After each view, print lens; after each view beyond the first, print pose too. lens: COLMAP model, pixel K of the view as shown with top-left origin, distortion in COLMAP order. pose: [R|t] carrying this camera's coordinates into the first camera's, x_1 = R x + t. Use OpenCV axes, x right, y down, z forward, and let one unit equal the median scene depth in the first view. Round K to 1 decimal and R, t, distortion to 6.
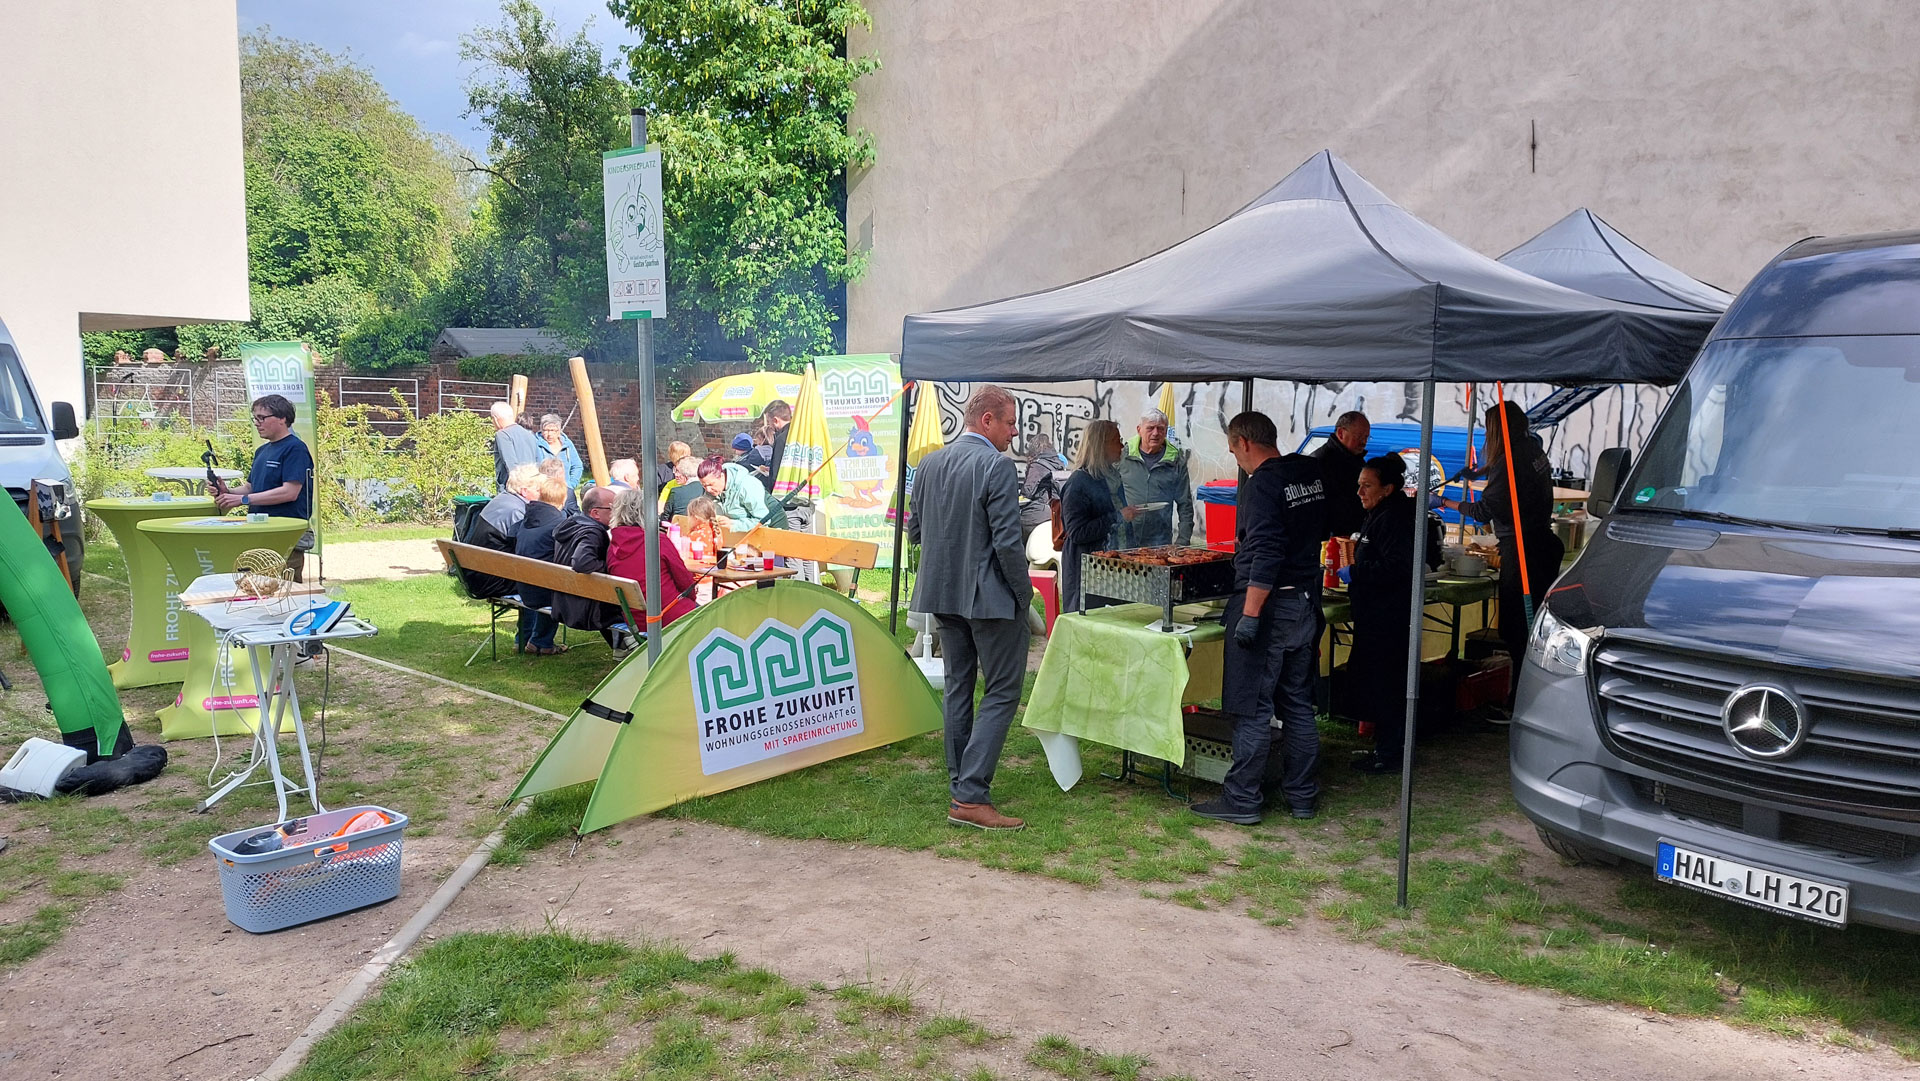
lens RADIAL K [[1292.4, 0, 976.0], [0, 1292.4, 562.5], [0, 0, 1]] dist [0.005638, -0.013126]
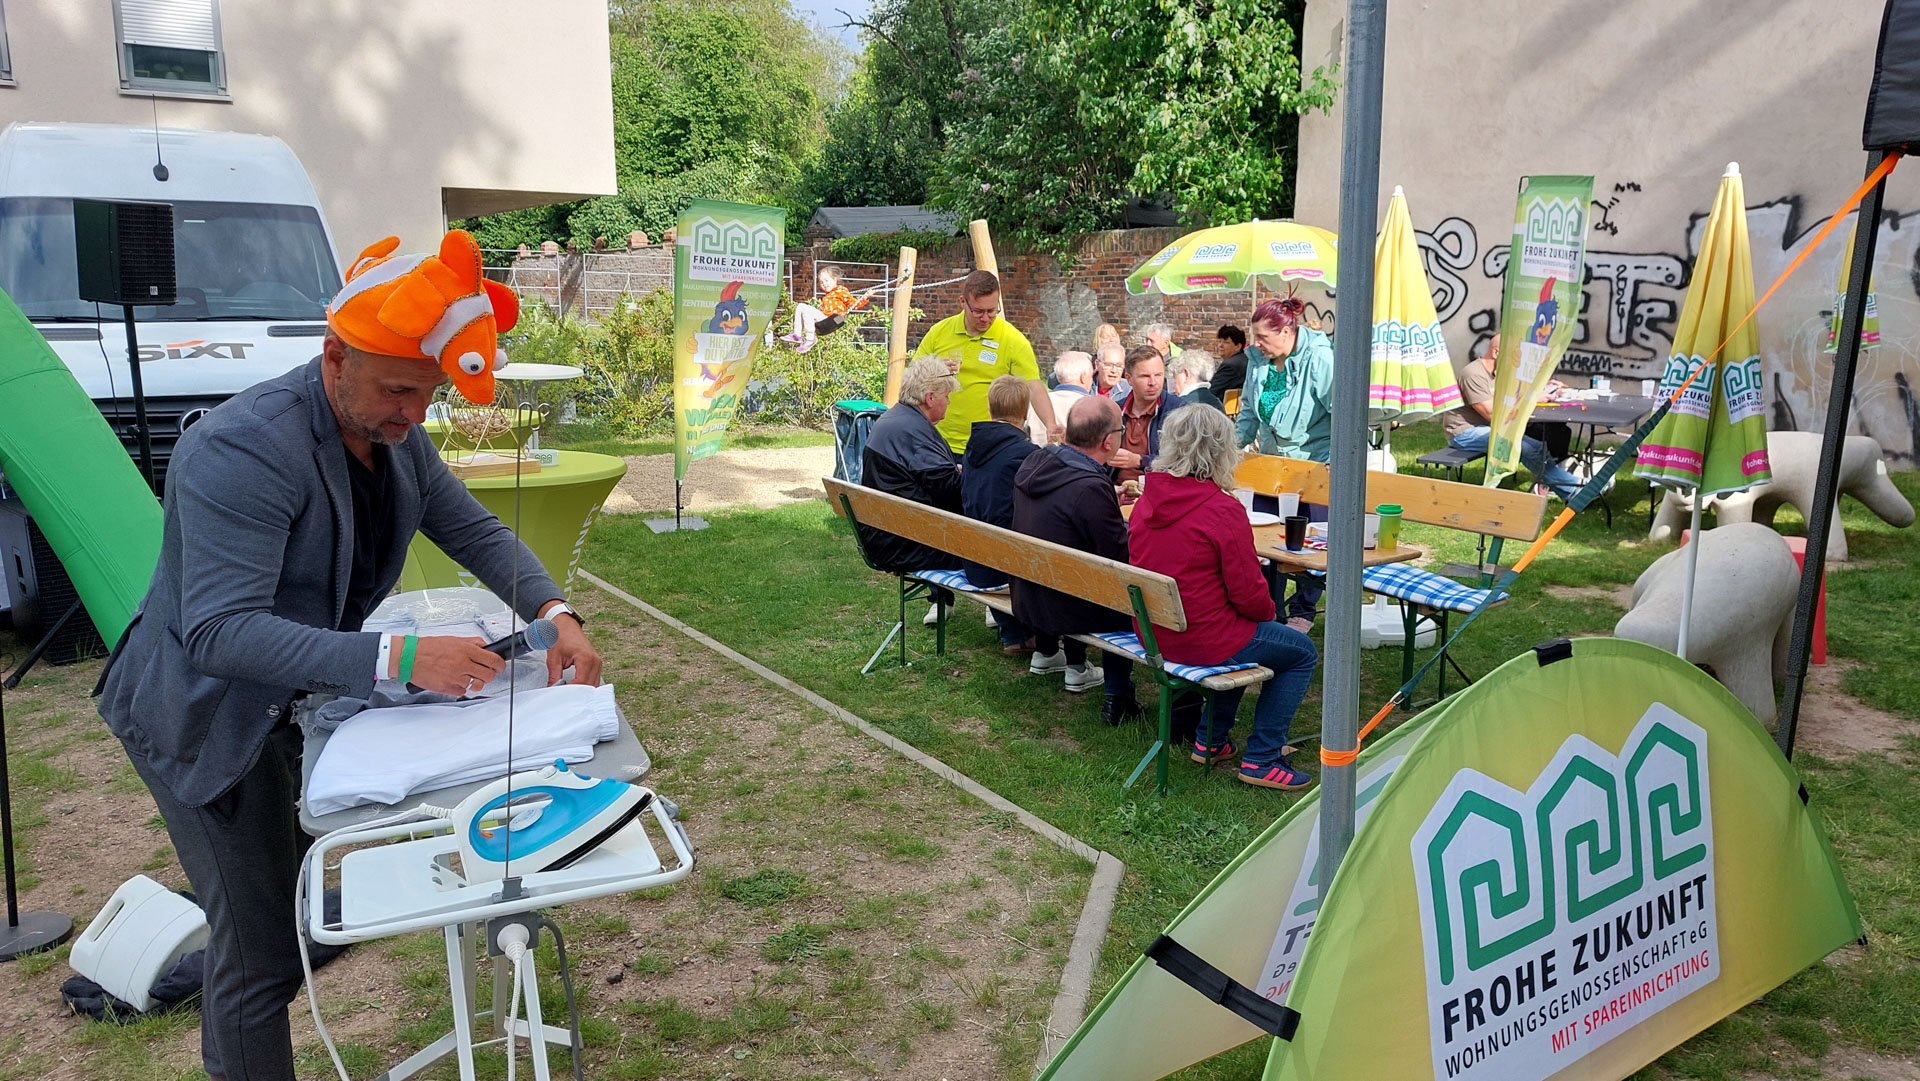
lens RADIAL K [[1321.7, 0, 964.7], [0, 1321.7, 537.5], [0, 0, 1]] dist [0.037073, -0.050287]
pose [[0.961809, 0.030466, -0.272021, -0.089510], [-0.012600, 0.997661, 0.067186, -0.019336], [0.273432, -0.061192, 0.959943, 0.203621]]
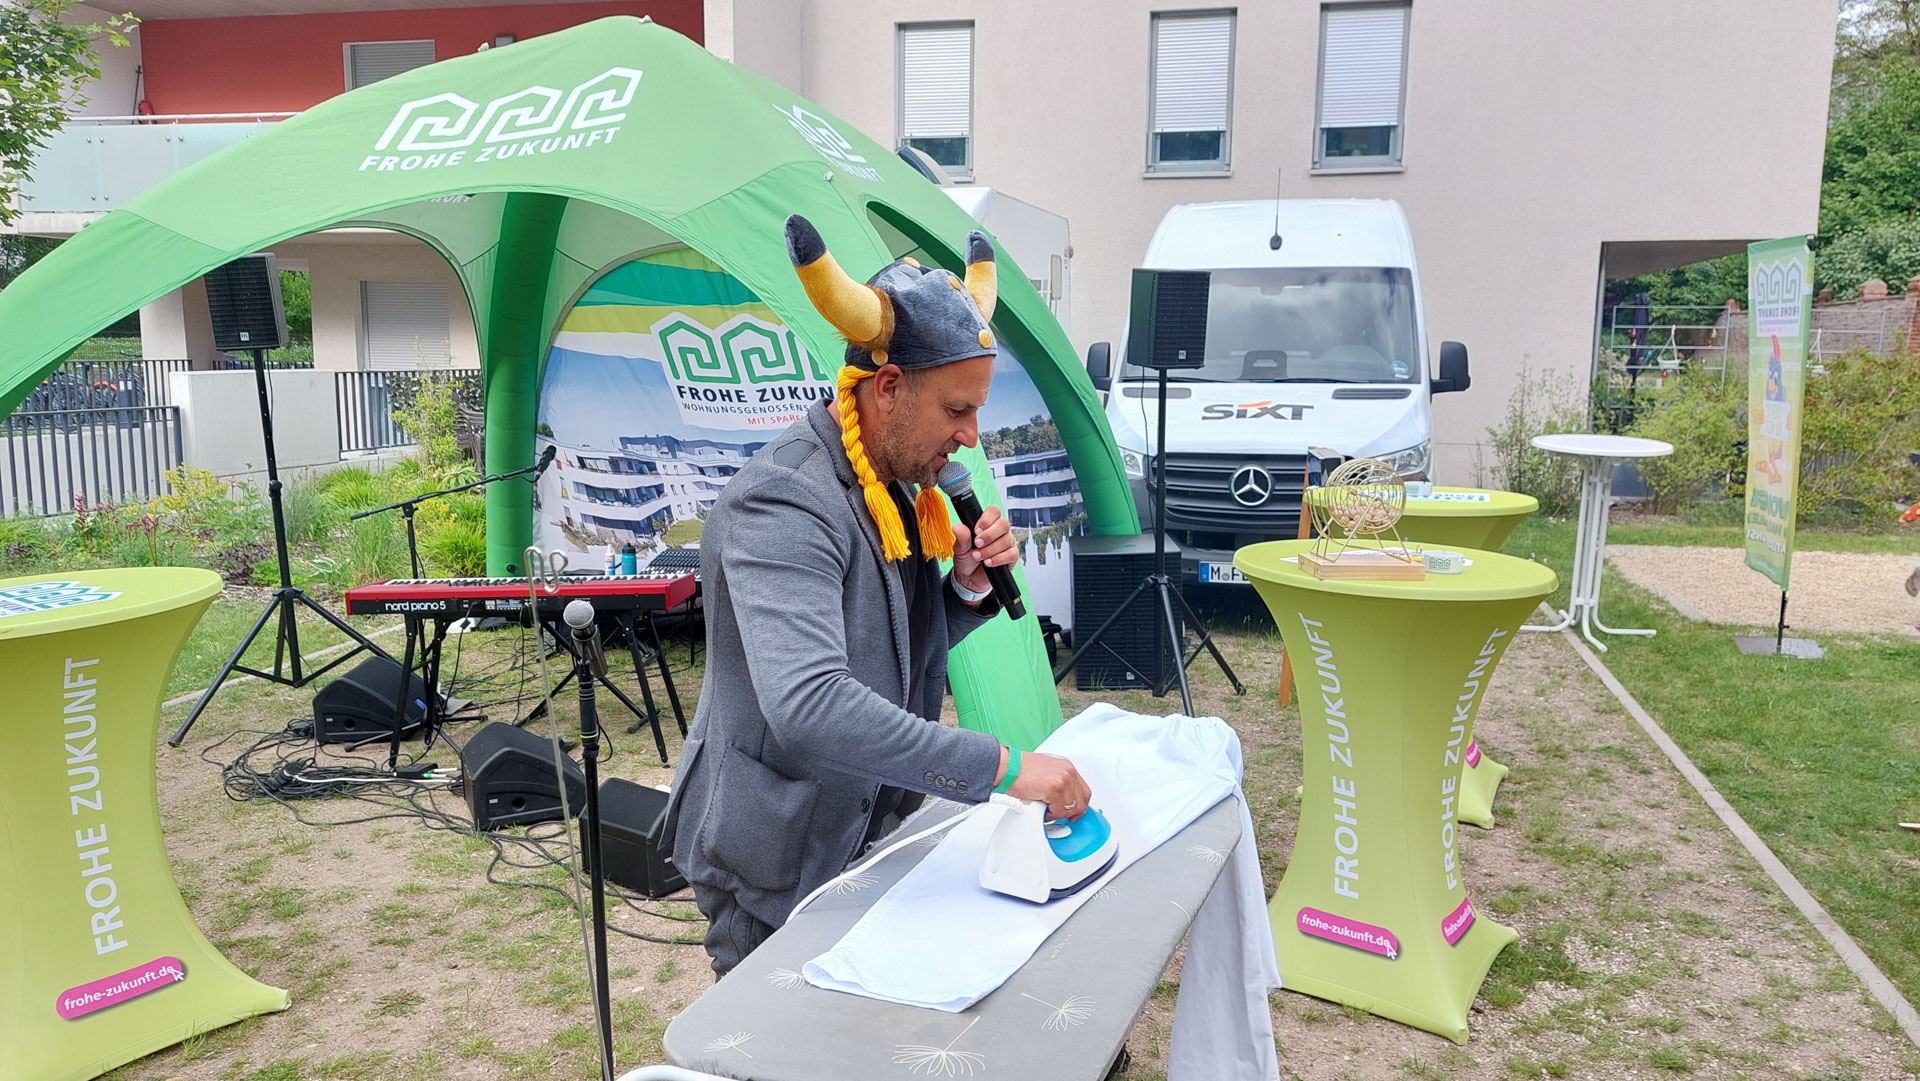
lens RADIAL K [[1321.7, 0, 964.5], [0, 1321.7, 553.2], [0, 0, 1]] dist [0.037073, -0.050287]
pose [[0.448437, 0.121273, -0.885549, -0.088070], [-0.099541, 0.991366, 0.085357, -0.029156], [0.888254, 0.049871, 0.456637, 0.266895]]
